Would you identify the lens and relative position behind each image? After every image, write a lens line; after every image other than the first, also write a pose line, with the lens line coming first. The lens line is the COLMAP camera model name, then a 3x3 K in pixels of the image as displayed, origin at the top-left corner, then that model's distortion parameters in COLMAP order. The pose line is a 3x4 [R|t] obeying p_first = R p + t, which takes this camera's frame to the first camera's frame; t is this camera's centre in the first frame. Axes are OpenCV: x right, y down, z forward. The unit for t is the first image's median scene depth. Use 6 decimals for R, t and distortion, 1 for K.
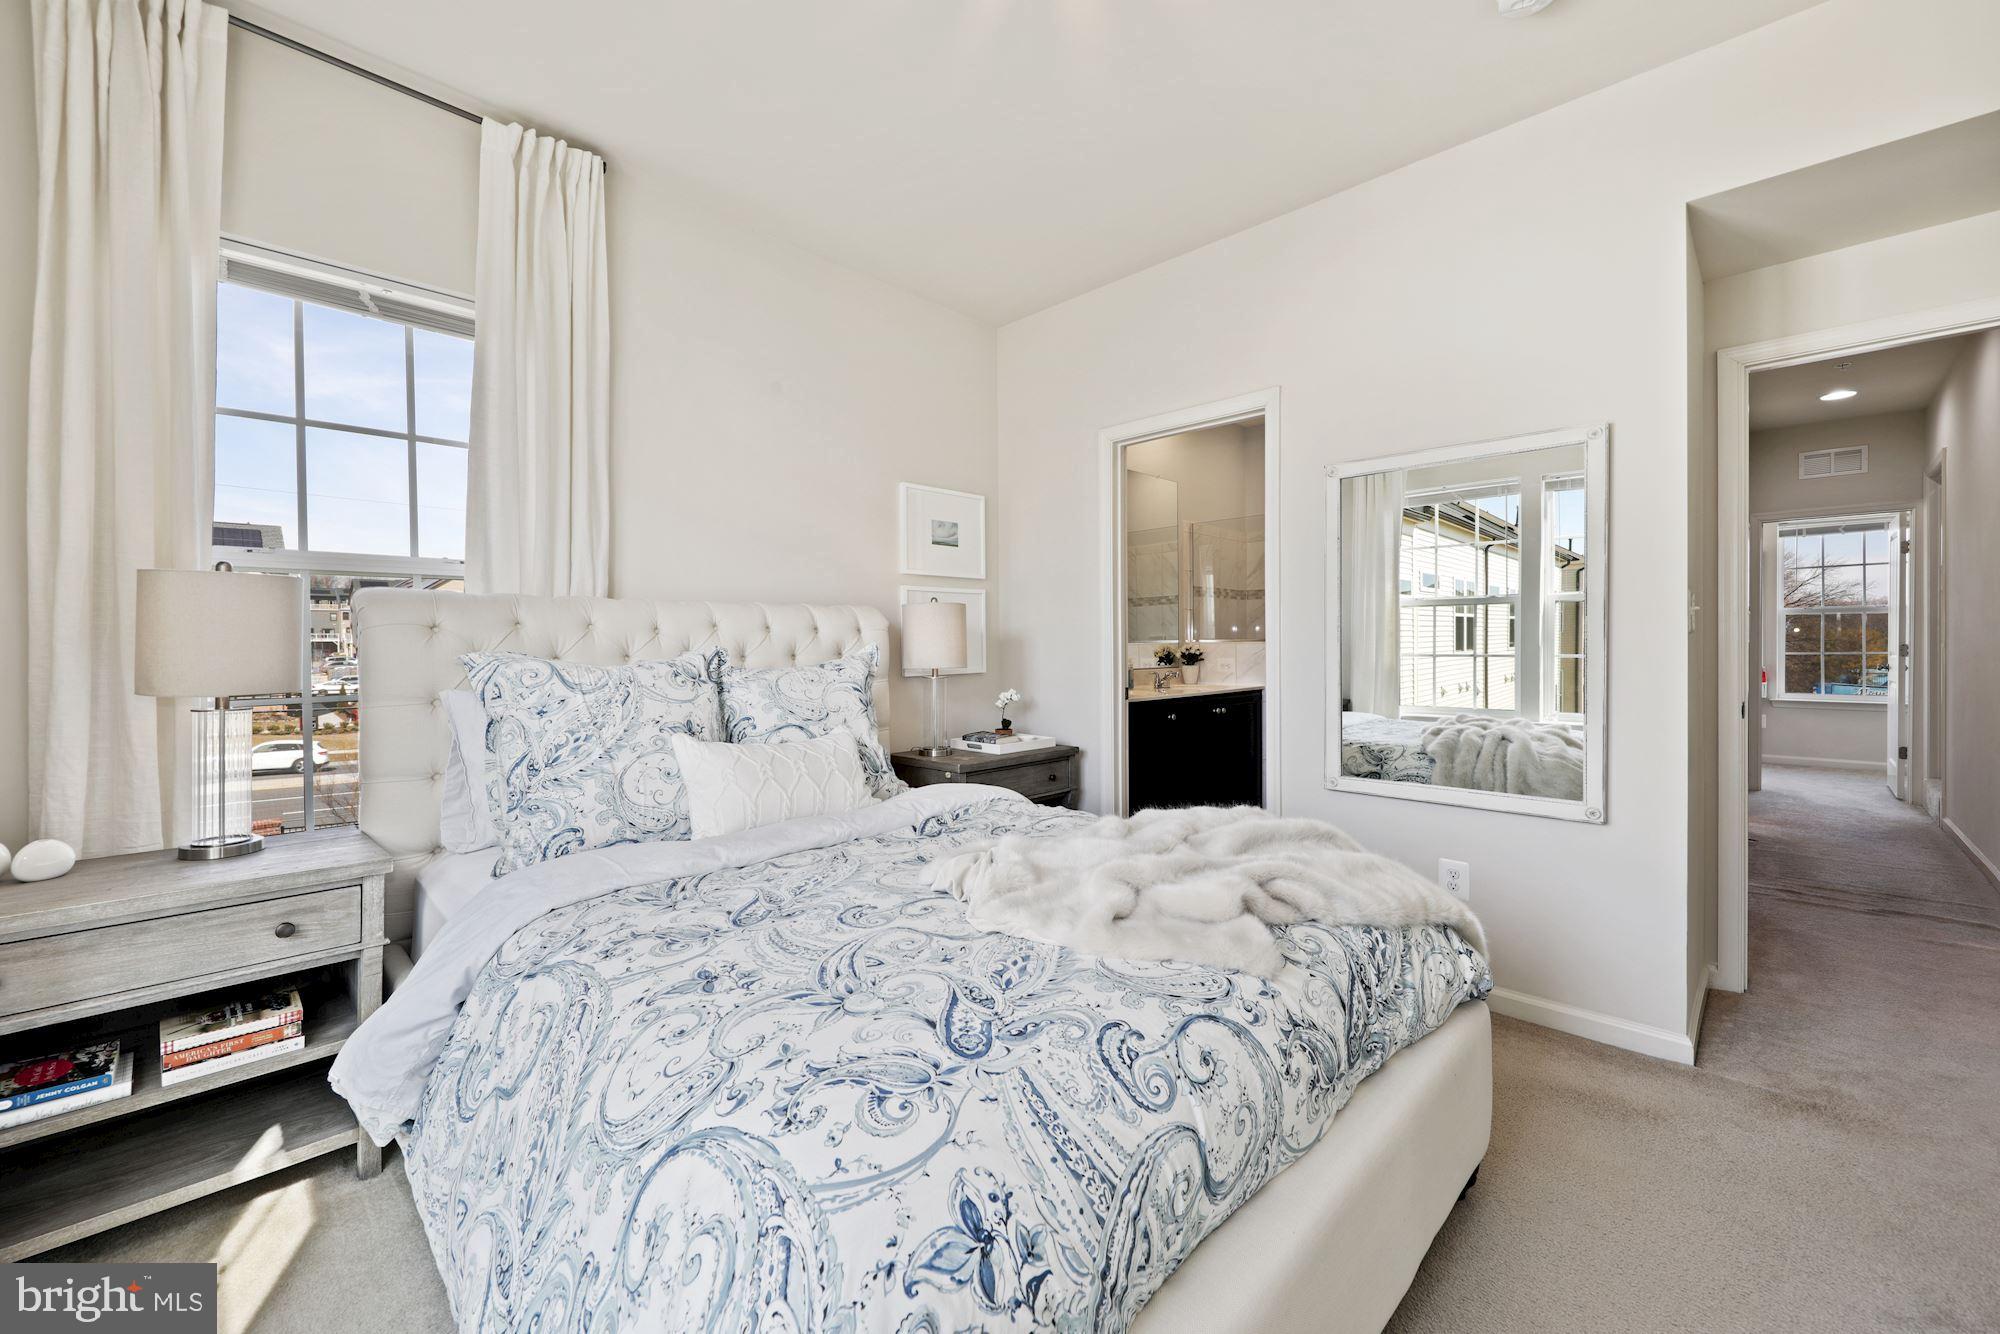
lens RADIAL K [[786.8, 0, 1005.7], [0, 786.8, 649.0], [0, 0, 1]] dist [0.001627, 0.000015]
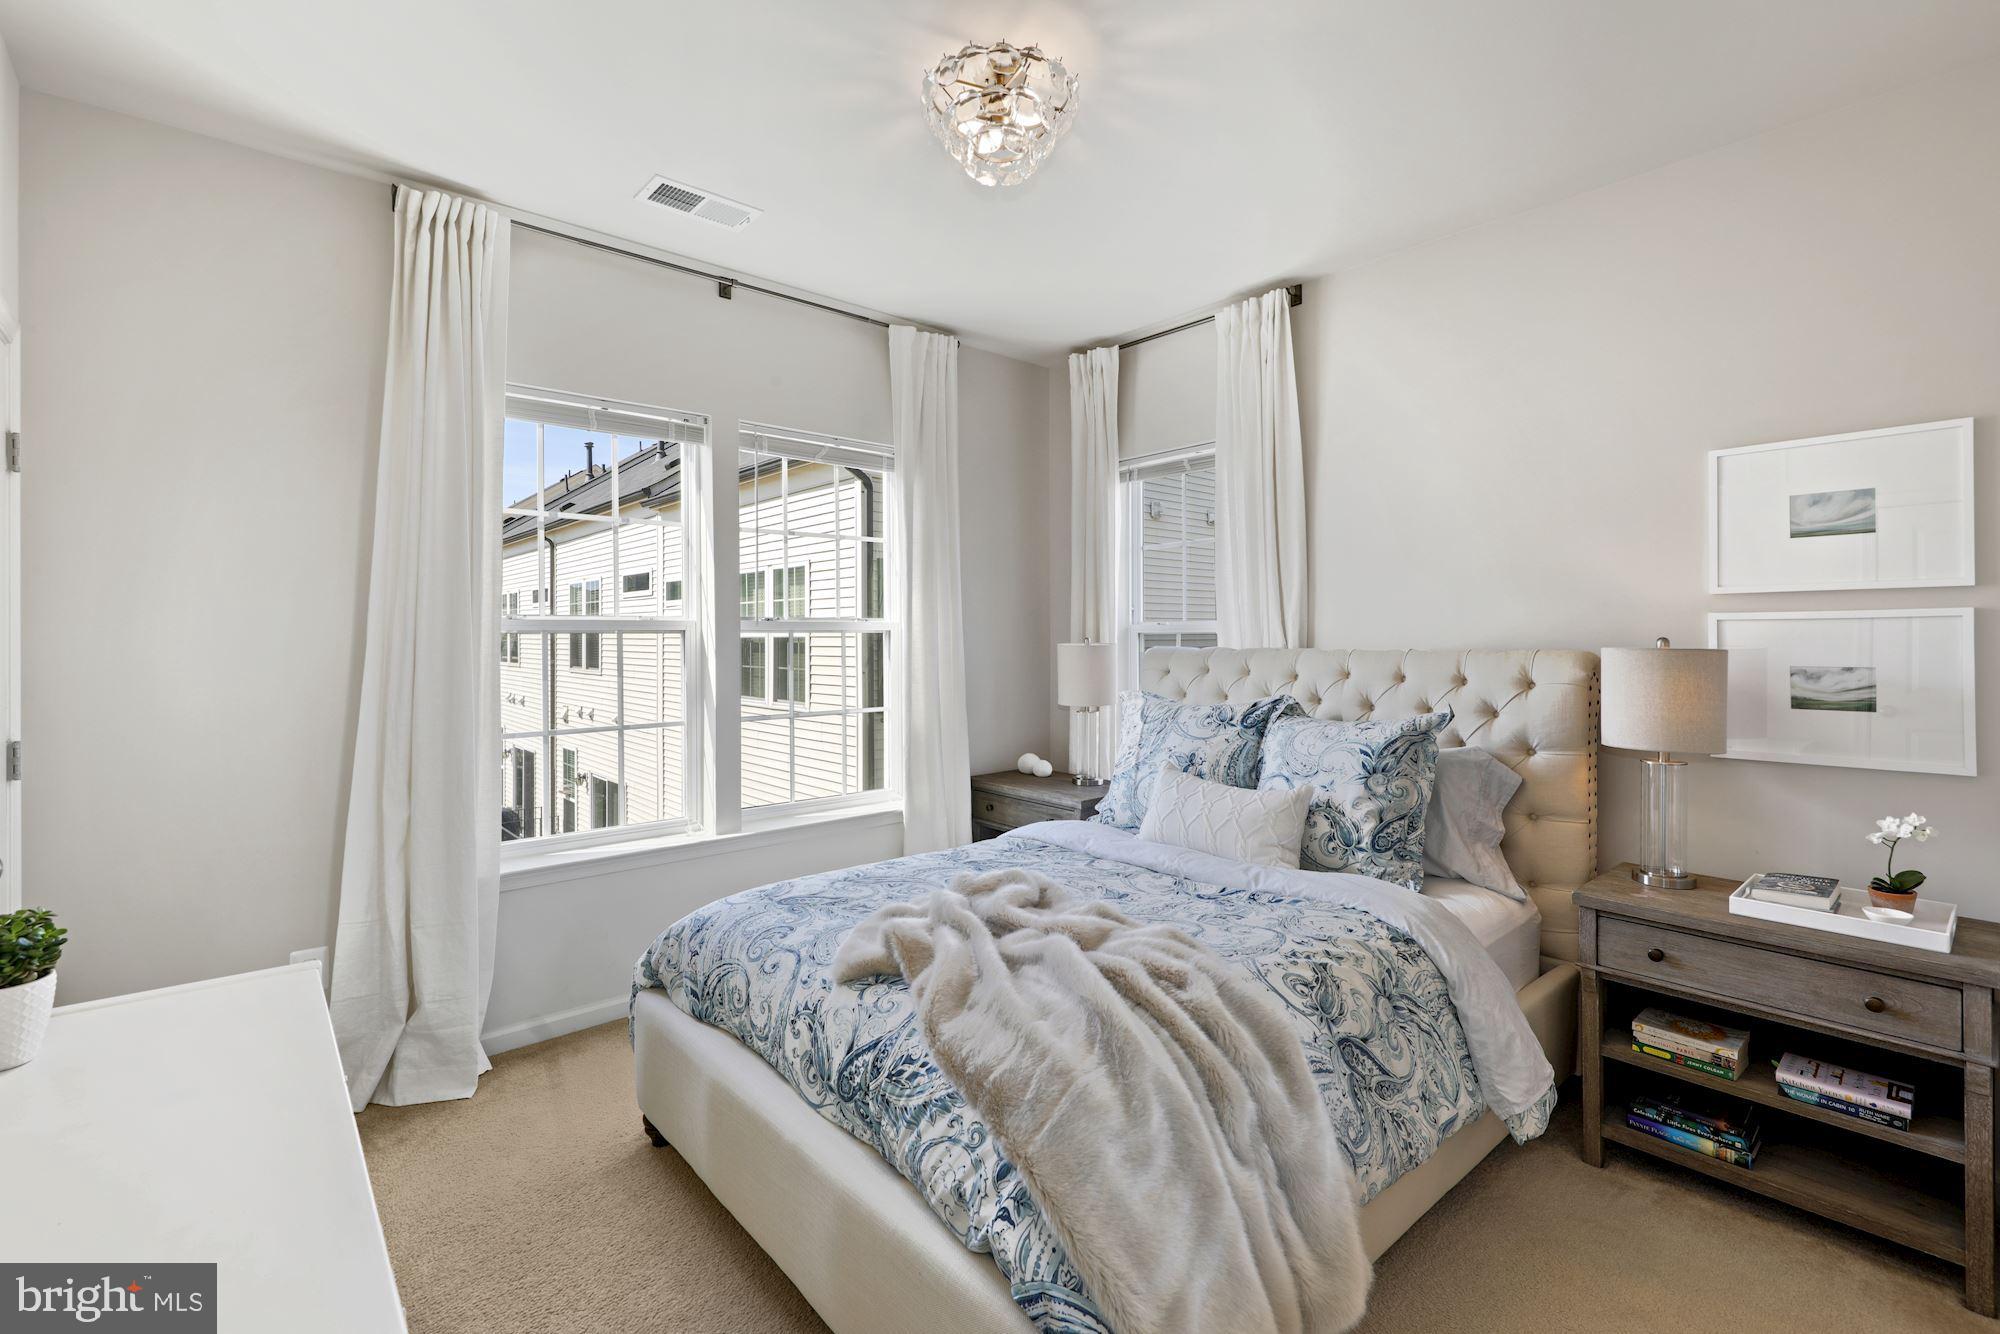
lens RADIAL K [[877.6, 0, 981.1], [0, 877.6, 631.6], [0, 0, 1]] dist [0.000724, -0.000017]
pose [[-0.097444, -0.004425, -0.995231, 0.829121], [-0.006343, 0.999973, -0.003825, -0.078834], [0.995221, 0.005940, -0.097469, 0.639599]]
